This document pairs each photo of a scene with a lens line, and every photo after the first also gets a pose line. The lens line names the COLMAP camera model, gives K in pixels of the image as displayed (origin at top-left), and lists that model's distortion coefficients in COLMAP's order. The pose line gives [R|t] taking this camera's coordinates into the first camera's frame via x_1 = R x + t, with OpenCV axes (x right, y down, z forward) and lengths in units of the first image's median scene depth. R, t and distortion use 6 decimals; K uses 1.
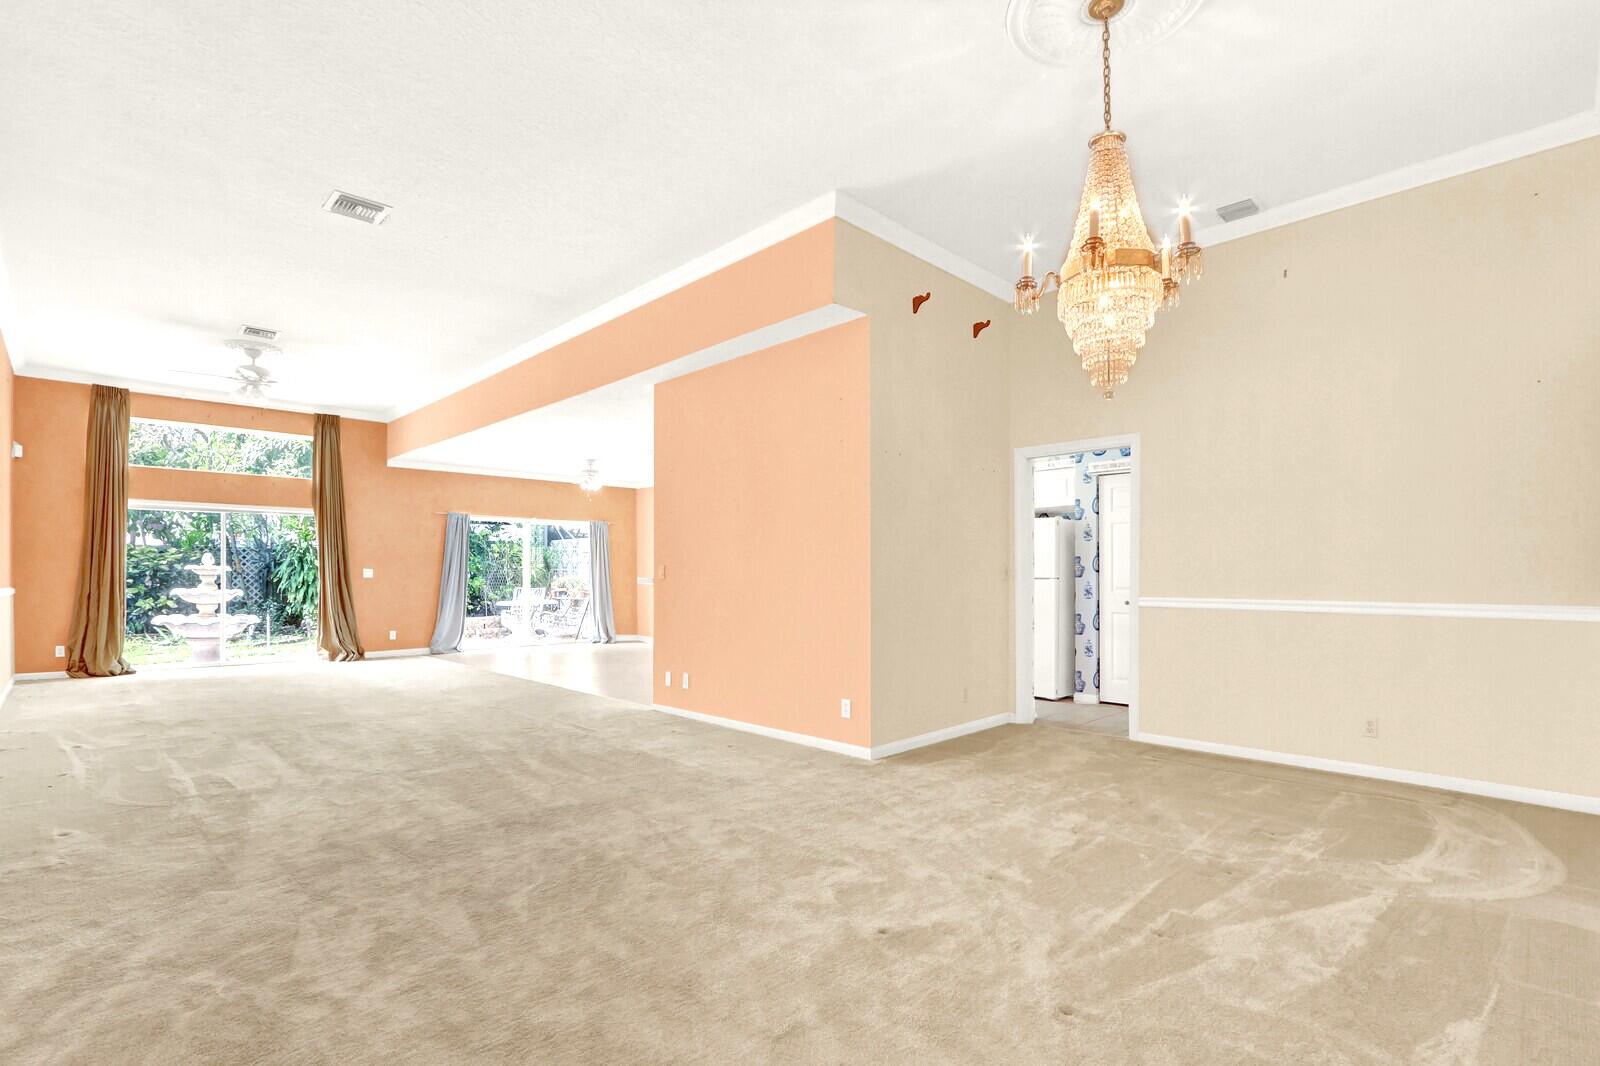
lens RADIAL K [[760.3, 0, 799.4], [0, 760.3, 572.0], [0, 0, 1]] dist [0.000421, 0.000019]
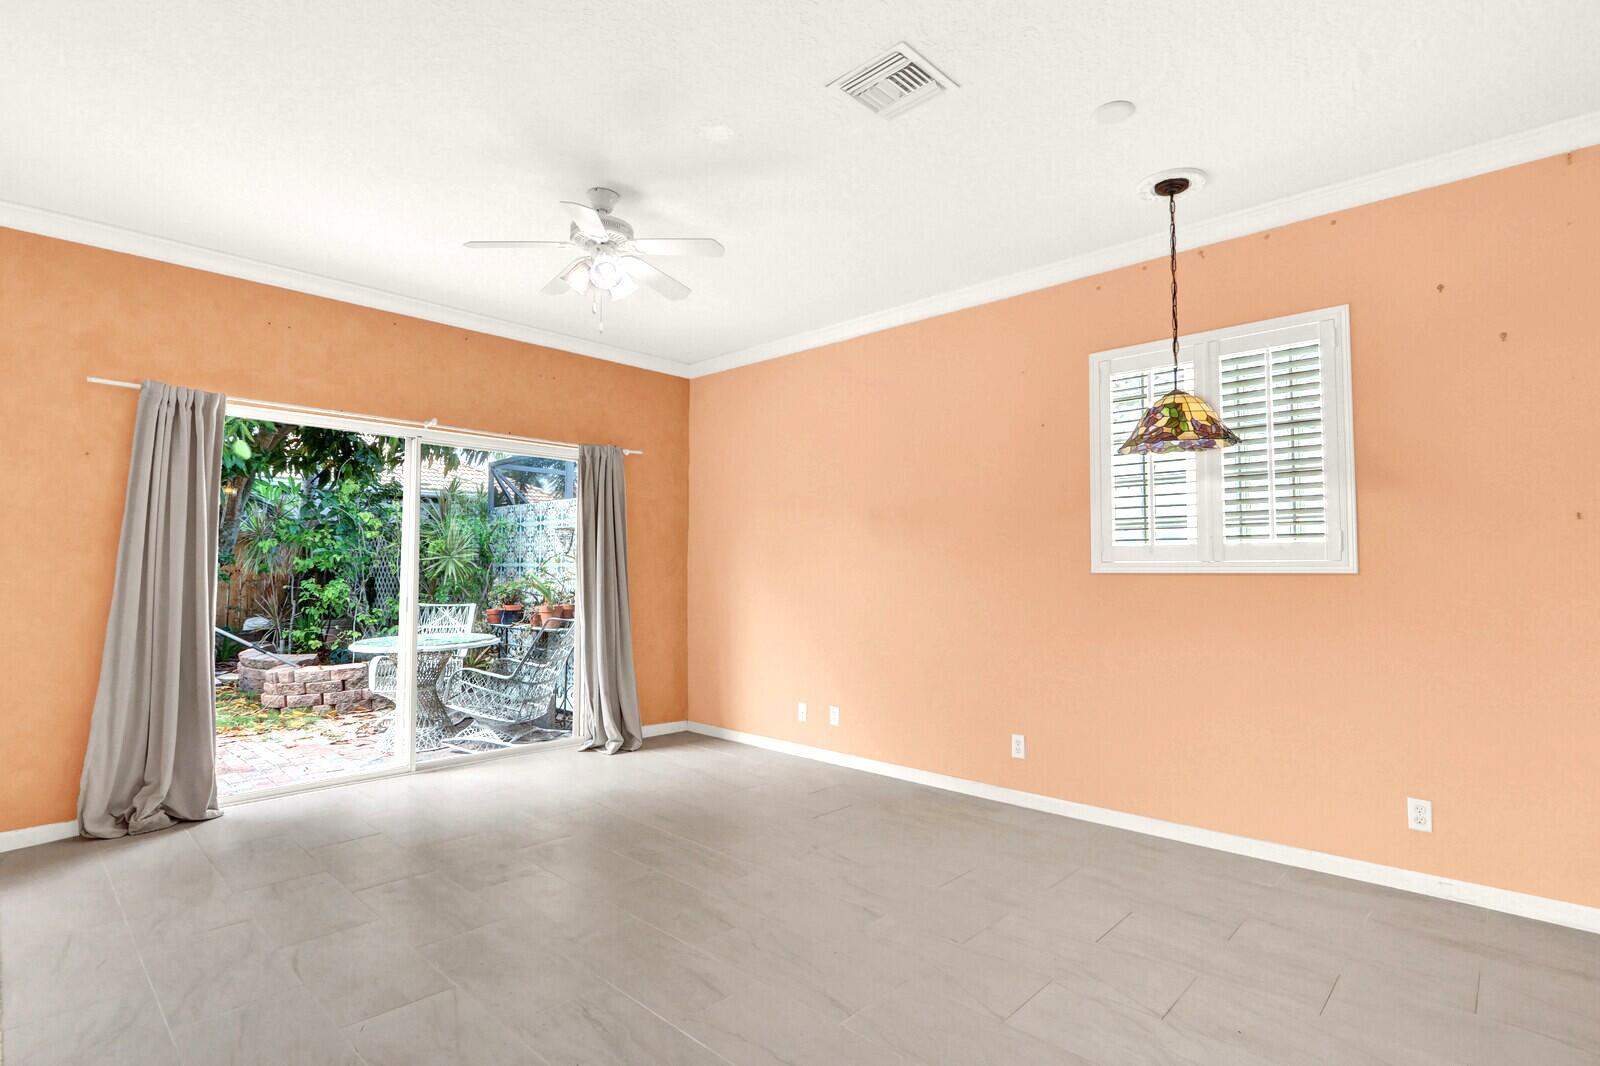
lens RADIAL K [[791.2, 0, 800.0], [0, 791.2, 533.0], [0, 0, 1]] dist [-0.000375, 0.000367]
pose [[0.999329, 0.007449, 0.035874, -0.222544], [-0.005667, 0.998757, -0.049530, 0.000601], [-0.036198, 0.049293, 0.998128, 0.734637]]
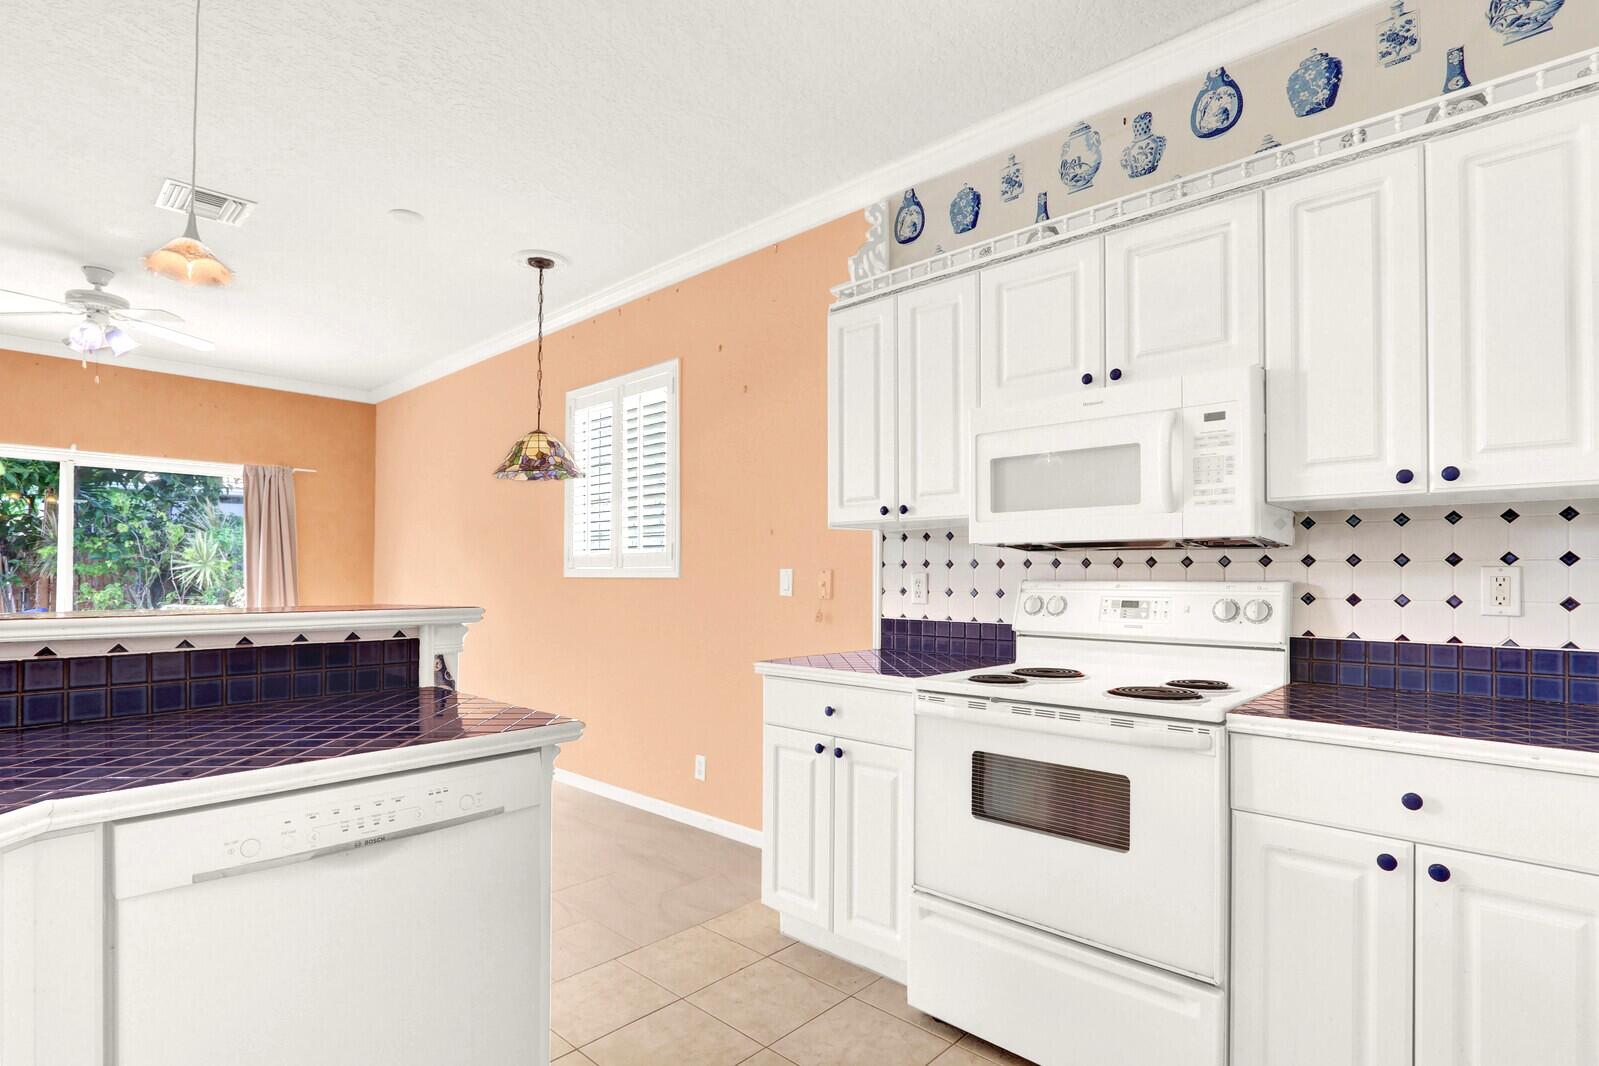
lens RADIAL K [[789.8, 0, 798.5], [0, 789.8, 567.1], [0, 0, 1]] dist [-0.003324, 0.000024]
pose [[0.999260, 0.004240, 0.038239, 0.048519], [-0.003877, 0.999947, -0.009544, -0.001781], [-0.038277, 0.009389, 0.999223, 0.650101]]
